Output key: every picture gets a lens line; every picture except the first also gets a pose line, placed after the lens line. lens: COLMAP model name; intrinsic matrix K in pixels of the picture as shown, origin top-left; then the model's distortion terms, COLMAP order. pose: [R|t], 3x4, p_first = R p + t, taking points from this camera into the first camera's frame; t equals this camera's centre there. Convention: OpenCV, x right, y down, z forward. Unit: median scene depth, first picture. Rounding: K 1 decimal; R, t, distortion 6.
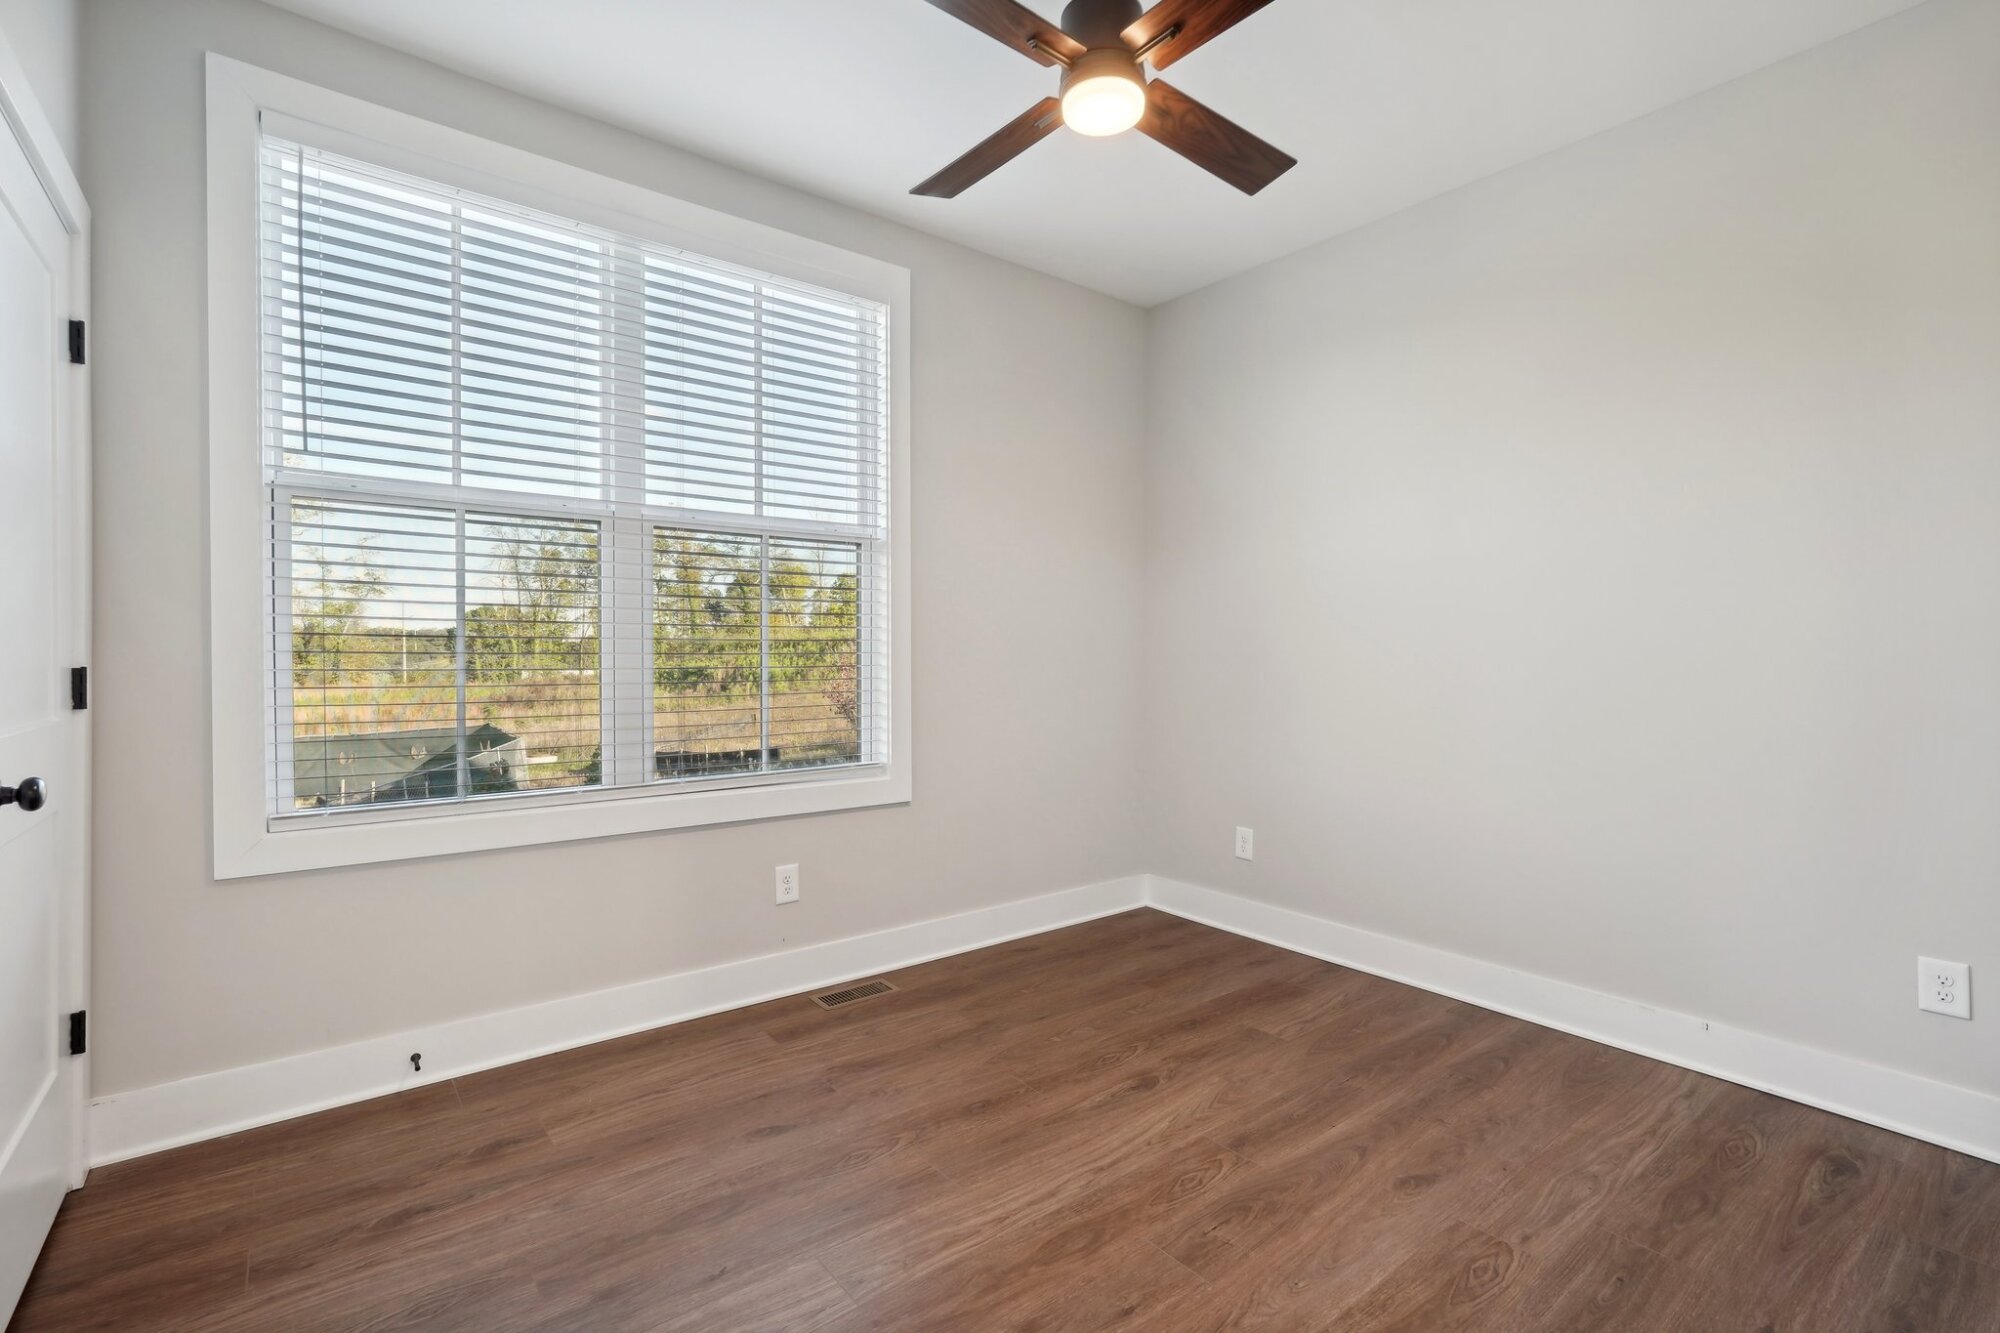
lens RADIAL K [[902.6, 0, 996.0], [0, 902.6, 670.8], [0, 0, 1]] dist [-0.016399, 0.010869]
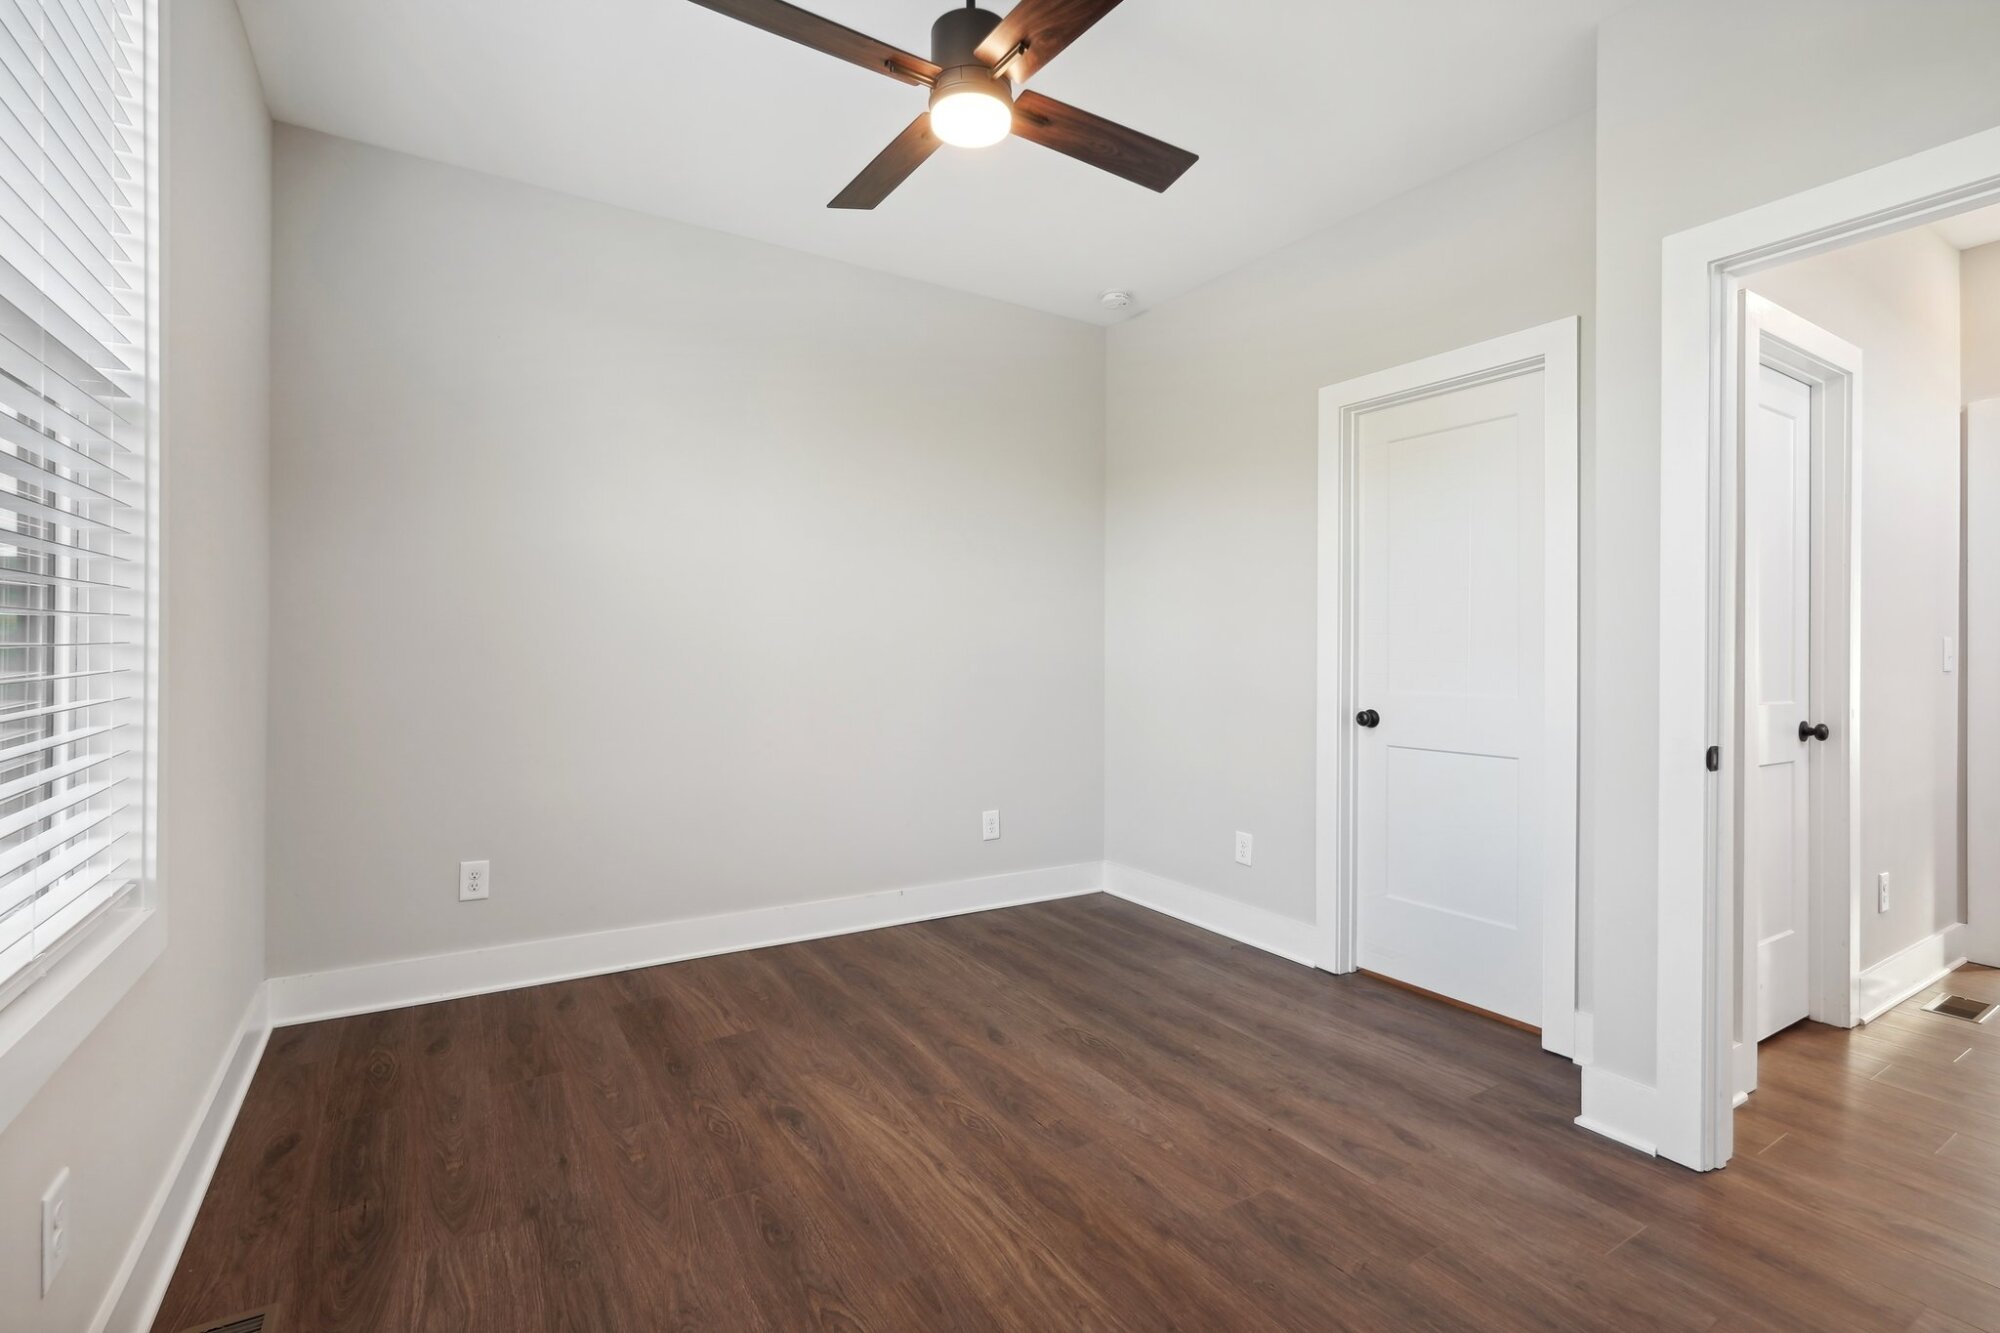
lens RADIAL K [[914.0, 0, 1007.2], [0, 914.0, 657.9], [0, 0, 1]] dist [0.000045, 0.000063]
pose [[0.103166, -0.014181, 0.994563, -0.666656], [0.009715, 0.999865, 0.013249, -0.014145], [-0.994617, 0.008296, 0.103290, 0.624567]]
